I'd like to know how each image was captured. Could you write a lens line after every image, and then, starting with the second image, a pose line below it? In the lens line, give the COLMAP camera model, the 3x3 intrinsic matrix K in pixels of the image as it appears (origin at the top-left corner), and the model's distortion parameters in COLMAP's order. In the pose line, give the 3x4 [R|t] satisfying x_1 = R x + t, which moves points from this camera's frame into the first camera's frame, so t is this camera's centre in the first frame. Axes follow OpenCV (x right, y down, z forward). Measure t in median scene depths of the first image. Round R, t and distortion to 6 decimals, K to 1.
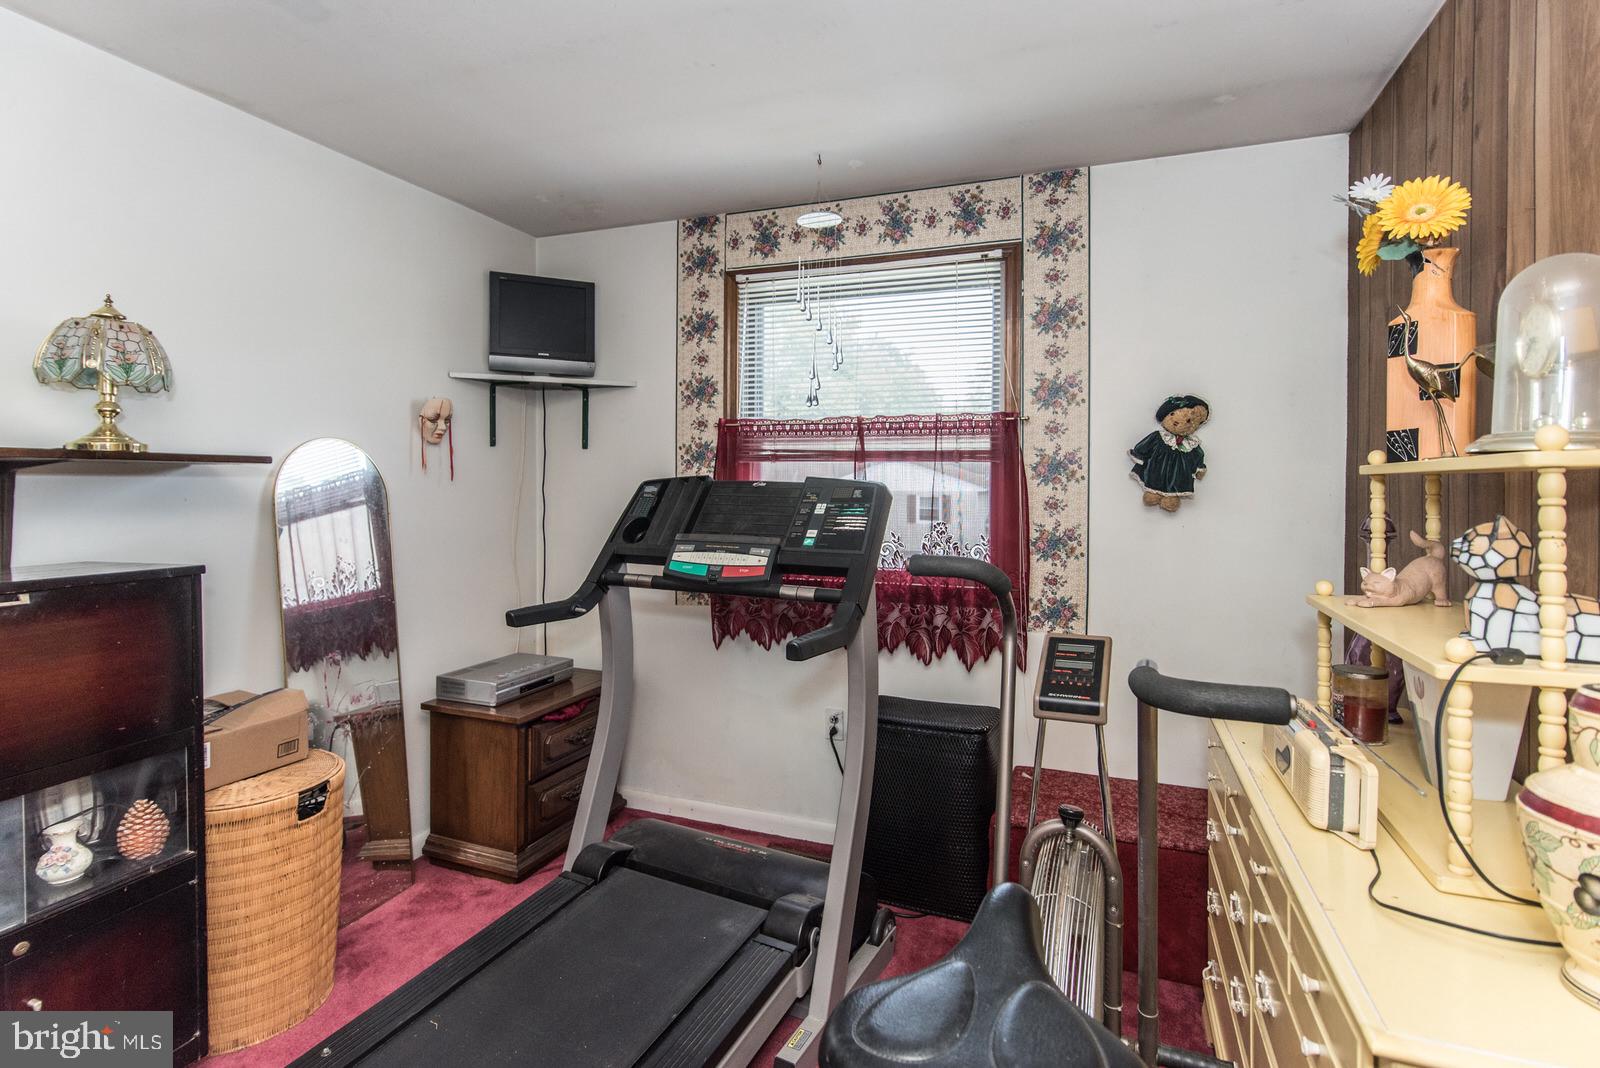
lens RADIAL K [[808.2, 0, 797.9], [0, 808.2, 490.8], [0, 0, 1]] dist [0.000756, 0.000439]
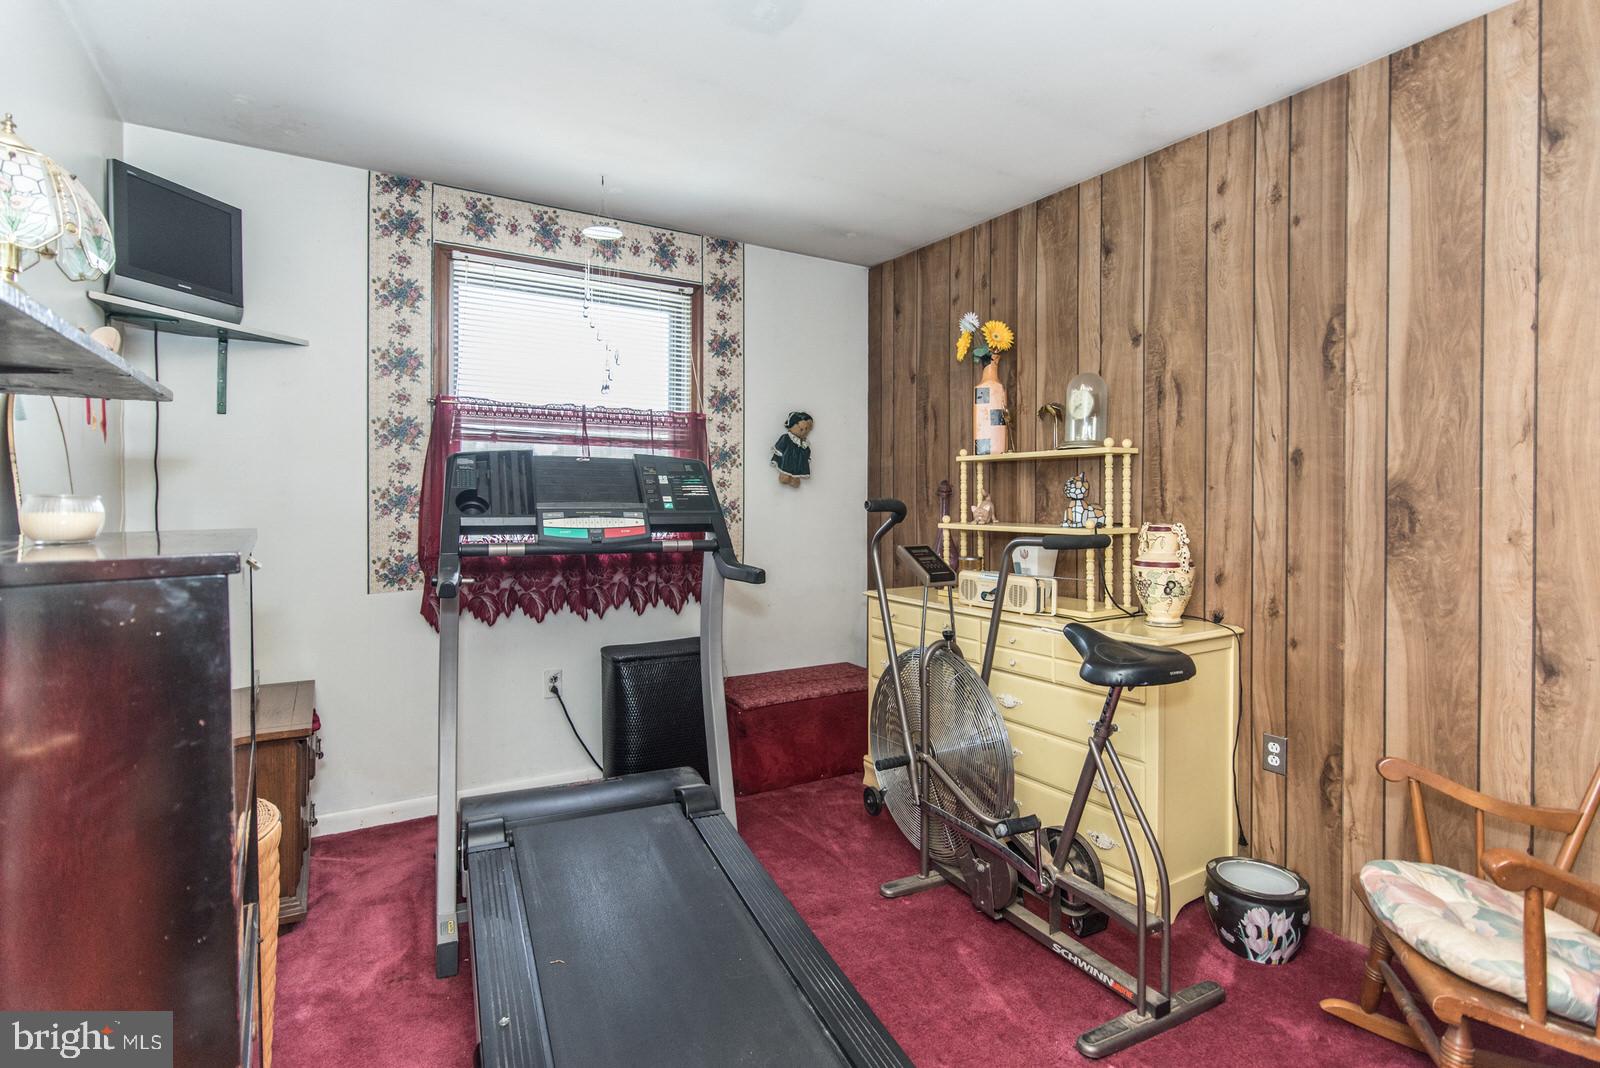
lens RADIAL K [[793.2, 0, 798.1], [0, 793.2, 500.3], [0, 0, 1]] dist [-0.001104, -0.000040]
pose [[0.596667, -0.005300, 0.802472, -0.677587], [0.007072, 0.999974, 0.001346, 0.044268], [-0.802458, 0.004872, 0.596689, 0.099005]]
